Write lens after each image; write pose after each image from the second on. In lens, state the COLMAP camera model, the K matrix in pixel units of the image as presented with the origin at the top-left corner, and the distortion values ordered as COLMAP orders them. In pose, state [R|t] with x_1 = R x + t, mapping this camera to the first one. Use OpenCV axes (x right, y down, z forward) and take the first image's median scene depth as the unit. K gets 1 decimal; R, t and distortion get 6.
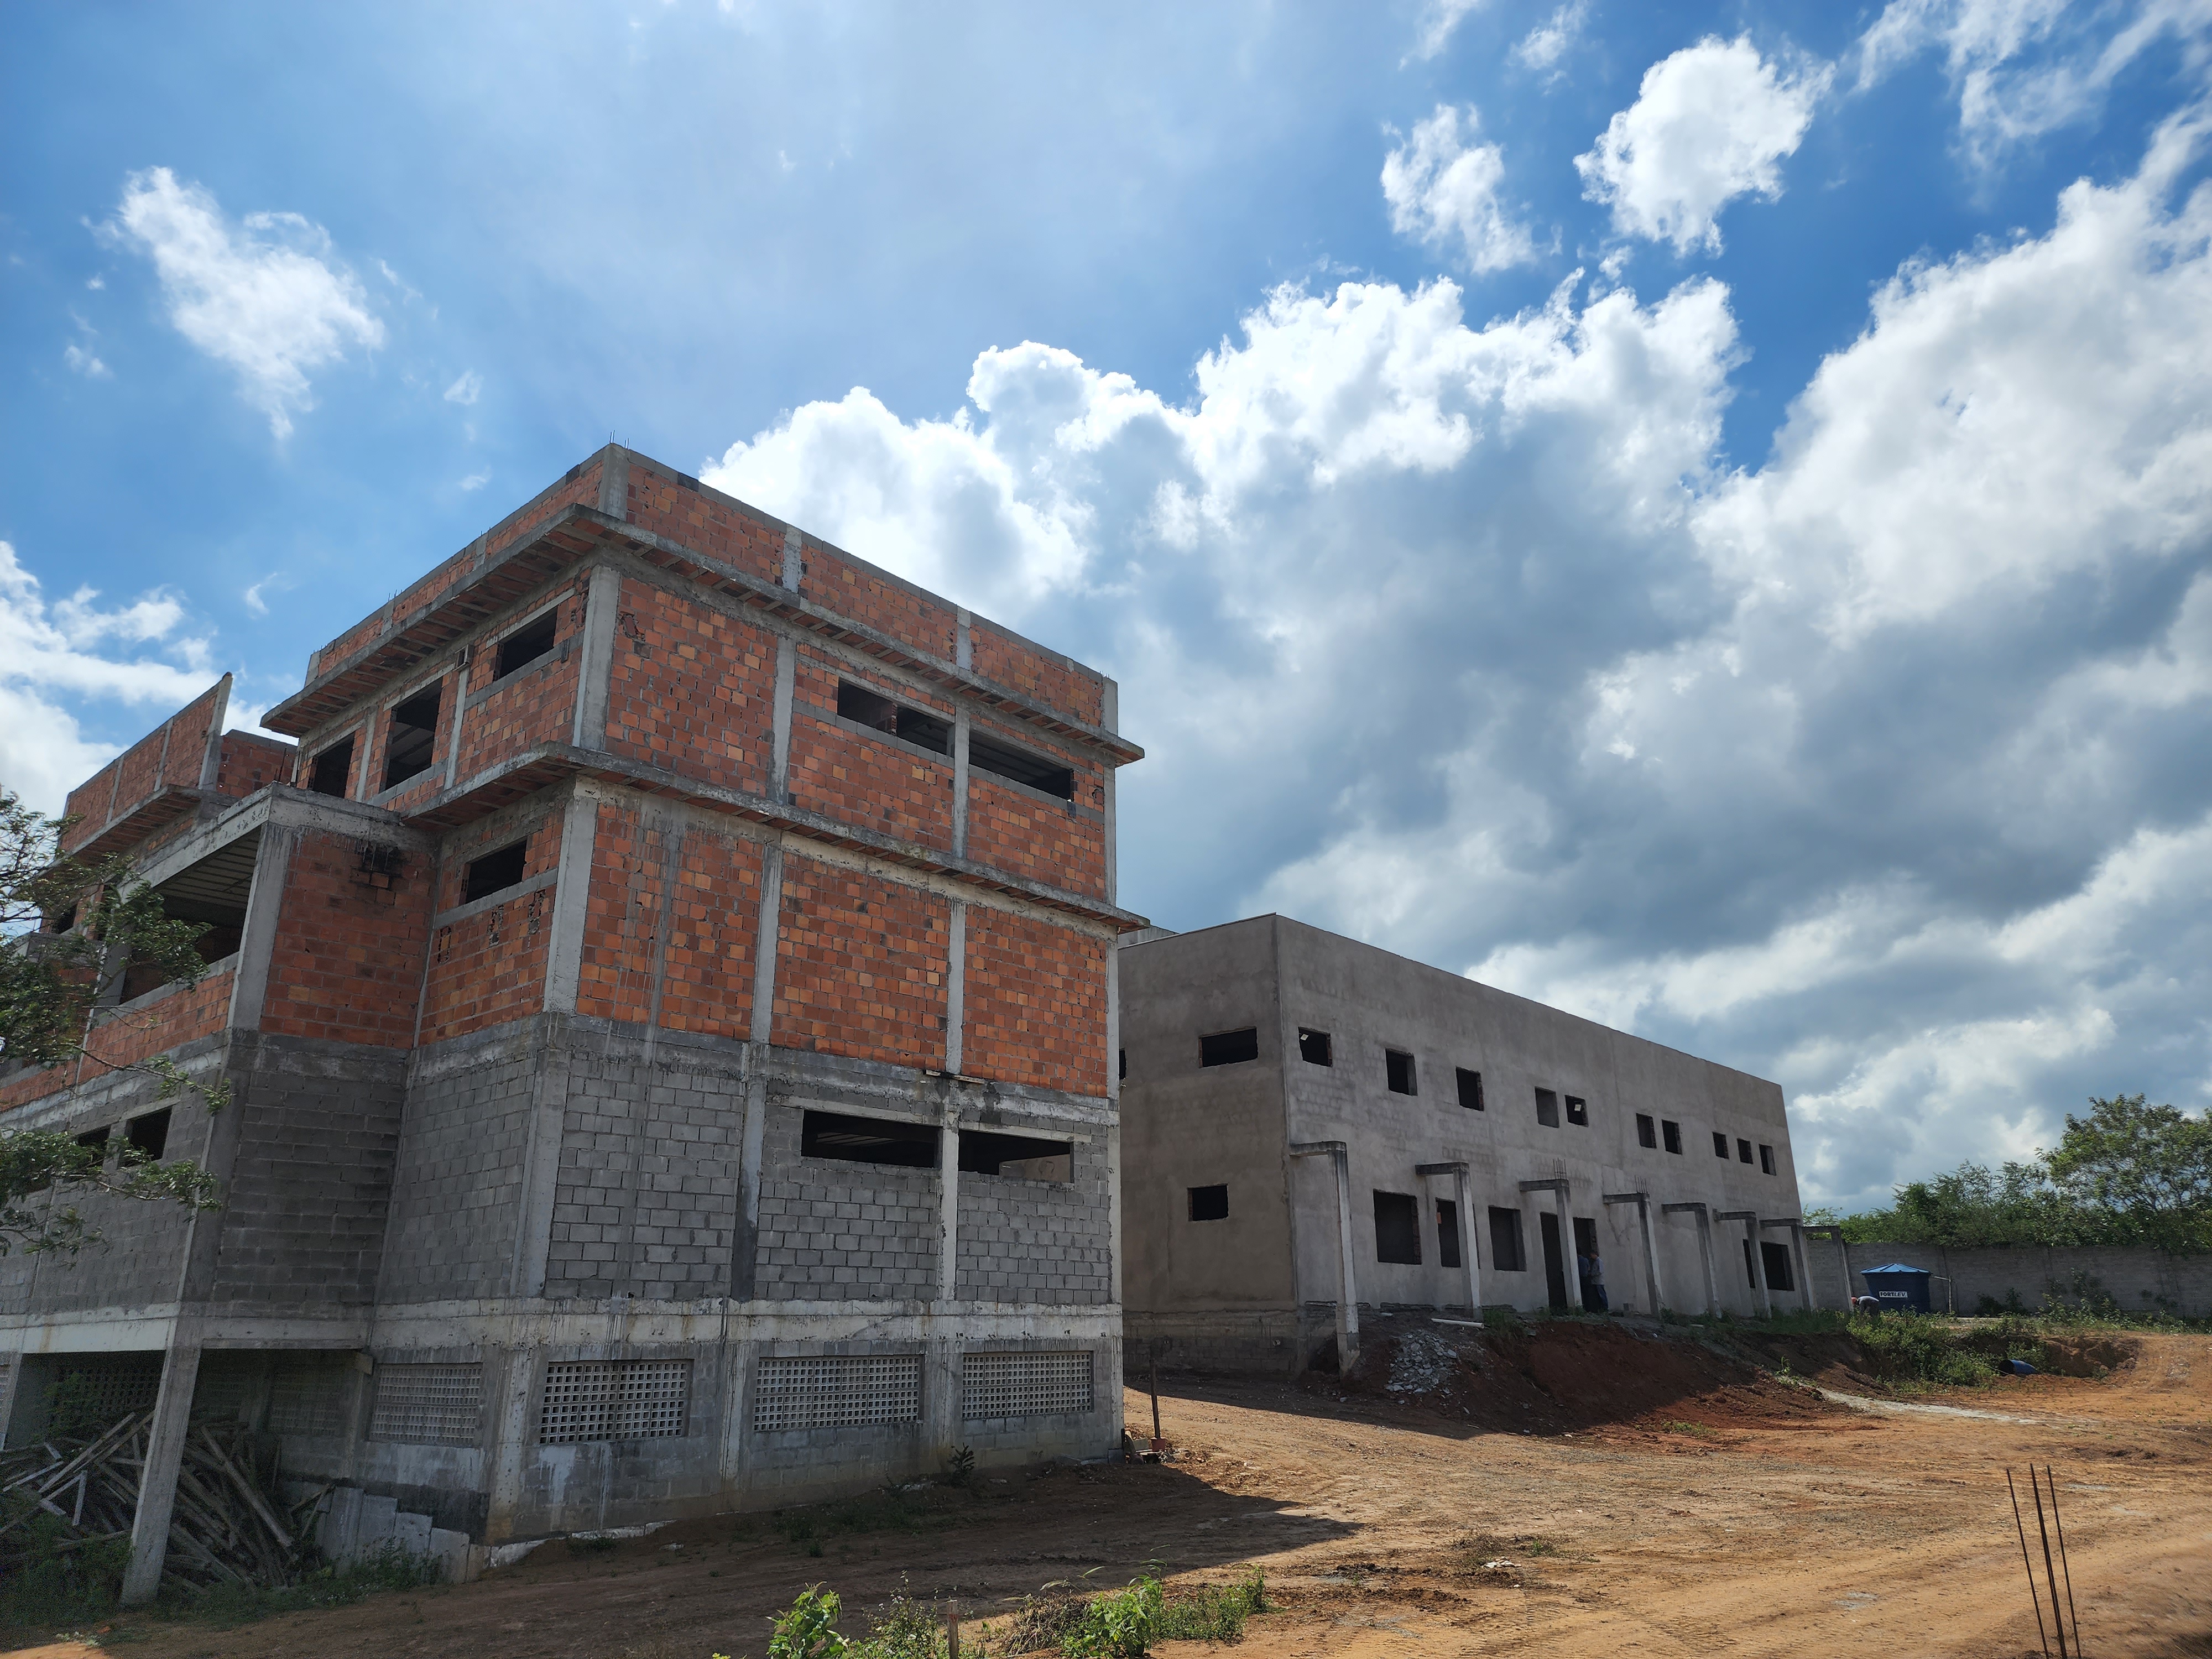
lens RADIAL K [[1515.3, 0, 1121.3], [0, 1515.3, 821.8], [0, 0, 1]] dist [0.087947, -0.076291]
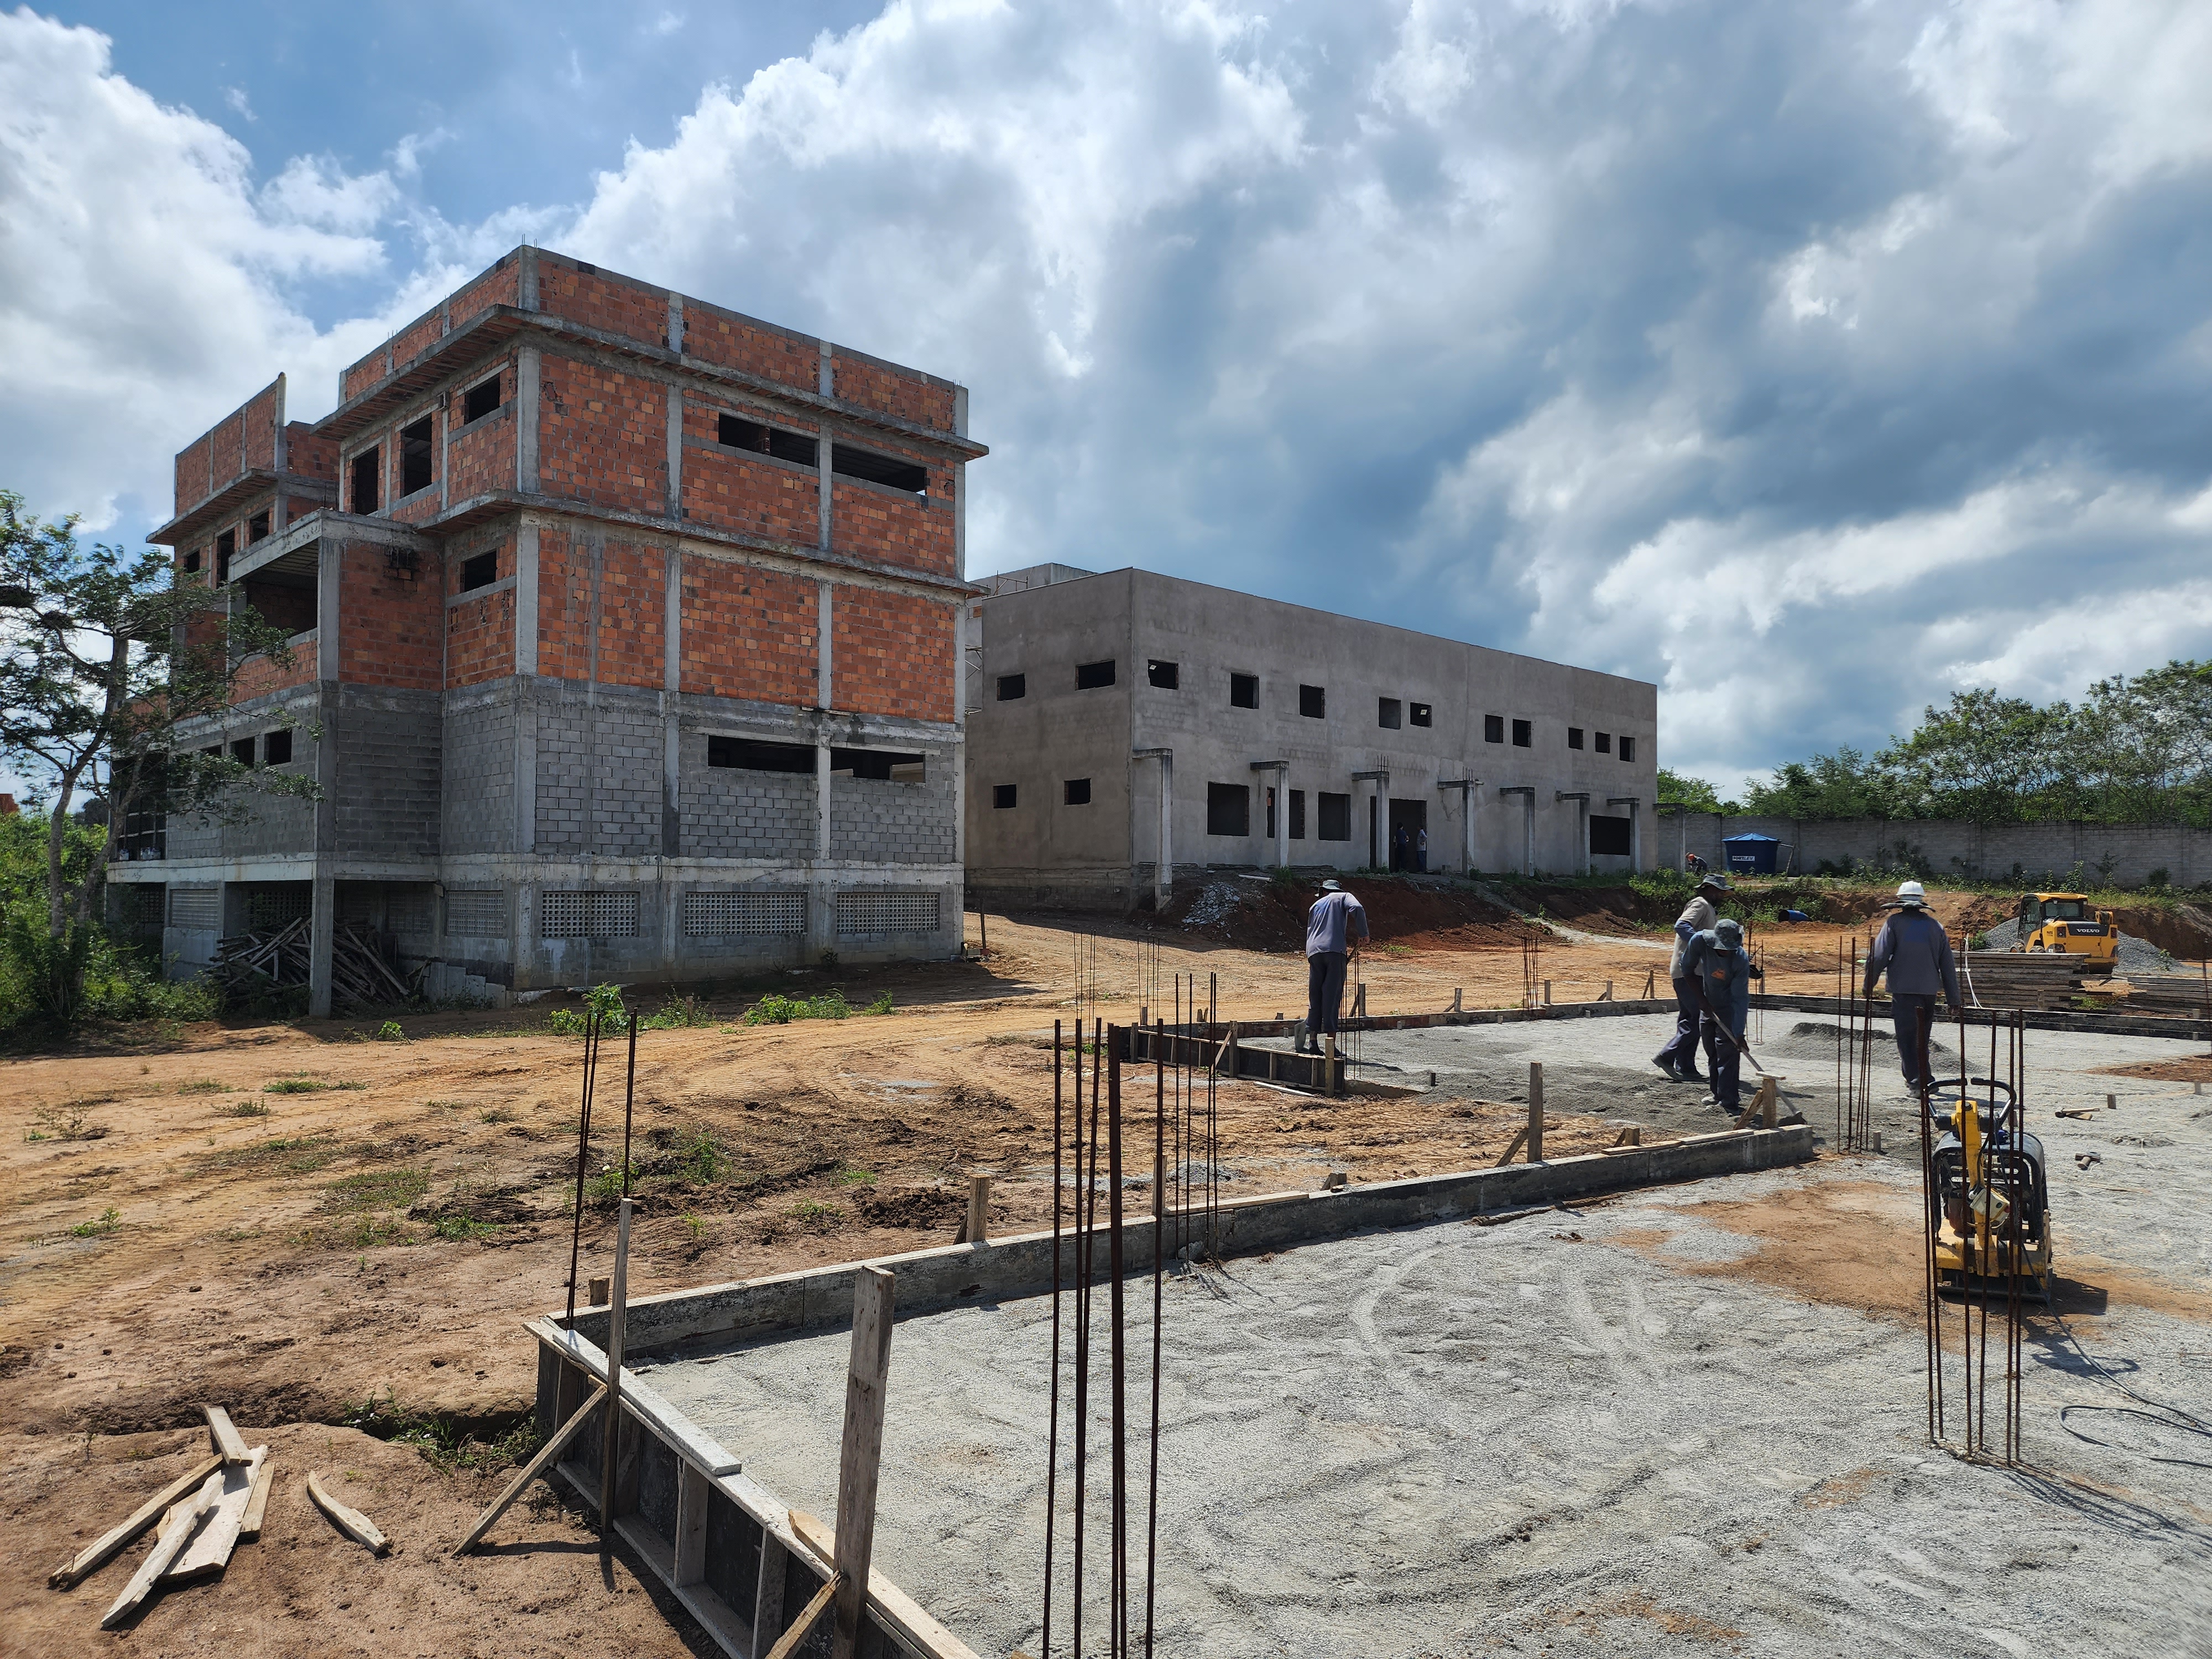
lens RADIAL K [[1515.3, 0, 1118.9], [0, 1515.3, 841.8], [0, 0, 1]] dist [0.087947, -0.076291]
pose [[0.998027, 0.008886, -0.062160, 0.253502], [0.009267, 0.958253, 0.285771, -0.117319], [0.062104, -0.285783, 0.956280, -0.372670]]
